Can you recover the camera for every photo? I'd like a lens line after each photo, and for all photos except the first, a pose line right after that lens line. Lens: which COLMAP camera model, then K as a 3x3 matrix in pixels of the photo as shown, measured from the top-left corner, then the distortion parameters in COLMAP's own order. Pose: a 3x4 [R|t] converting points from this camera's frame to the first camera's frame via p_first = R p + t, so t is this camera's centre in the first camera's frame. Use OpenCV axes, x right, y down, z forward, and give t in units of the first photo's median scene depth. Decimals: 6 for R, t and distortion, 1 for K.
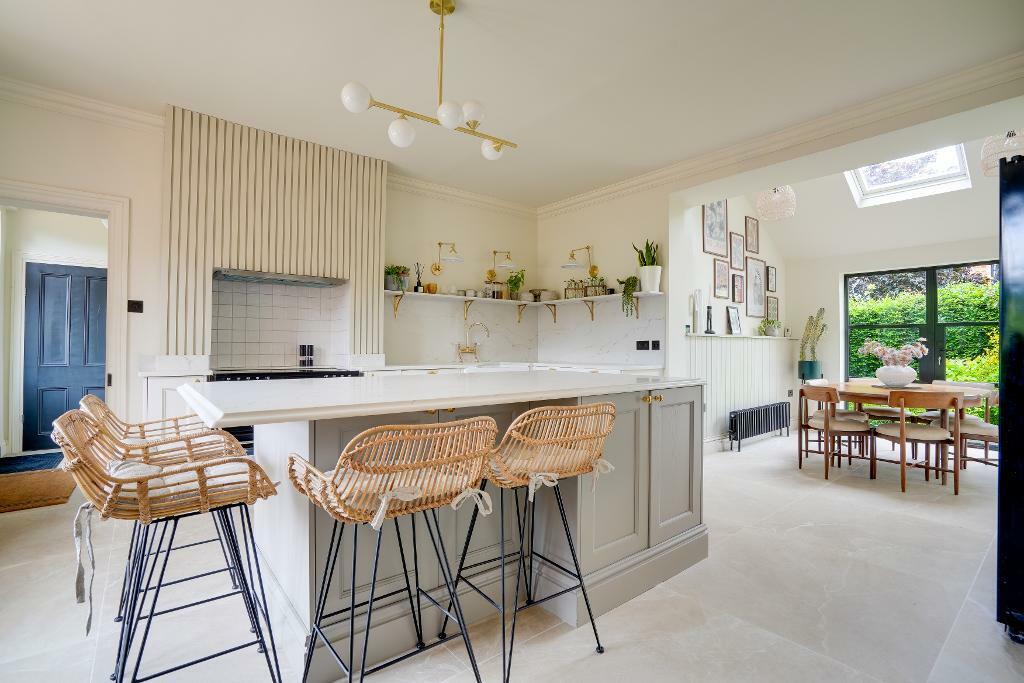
lens RADIAL K [[473.6, 0, 512.1], [0, 473.6, 339.7], [0, 0, 1]] dist [-0.004285, -0.000023]
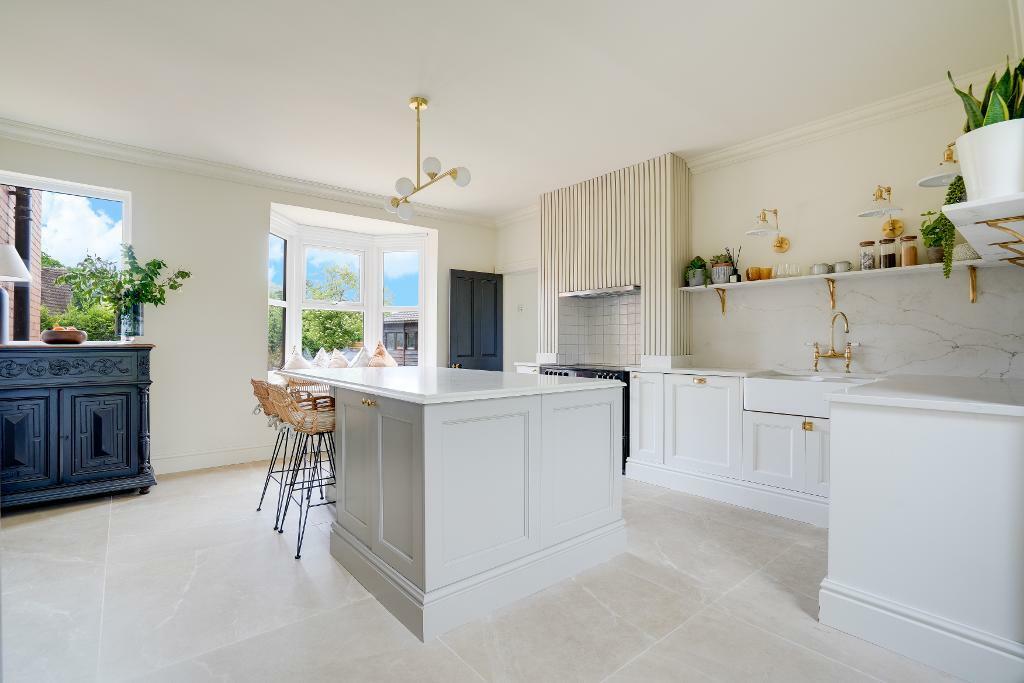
lens RADIAL K [[473.6, 0, 518.7], [0, 473.6, 340.0], [0, 0, 1]] dist [-0.004285, -0.000023]
pose [[0.045000, -0.009095, -0.998946, 0.589559], [0.014829, 0.999854, -0.008436, 0.001063], [0.998877, -0.014433, 0.045128, 0.572494]]
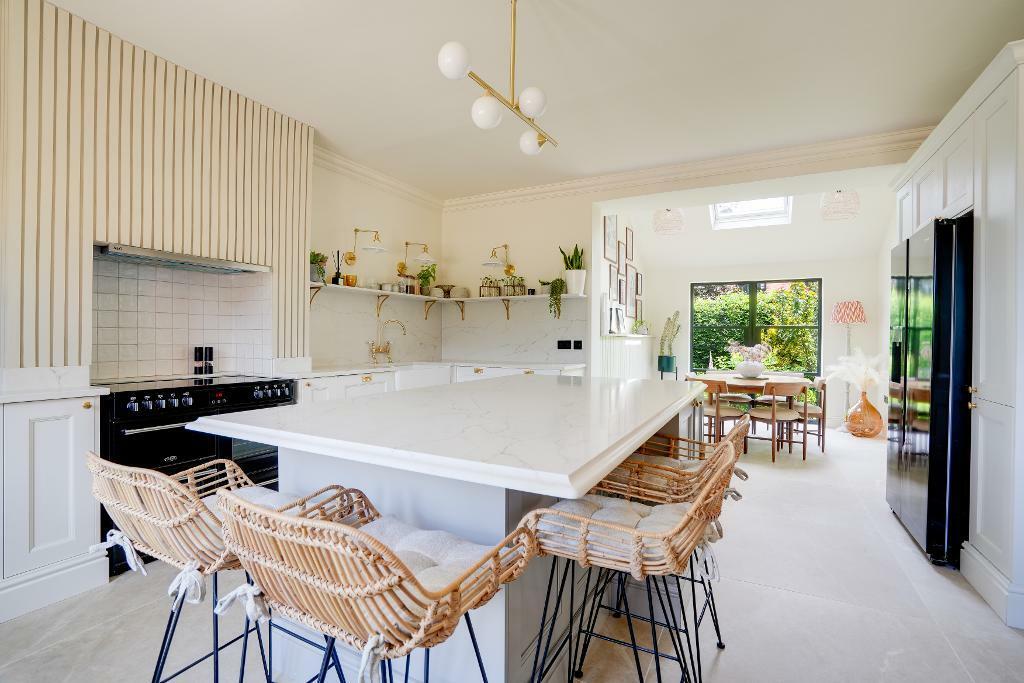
lens RADIAL K [[473.6, 0, 507.4], [0, 473.6, 342.0], [0, 0, 1]] dist [-0.004285, -0.000023]
pose [[0.926938, -0.000782, 0.375215, -0.230199], [-0.008002, 0.999729, 0.021850, -0.016065], [-0.375130, -0.023256, 0.926680, 0.075829]]
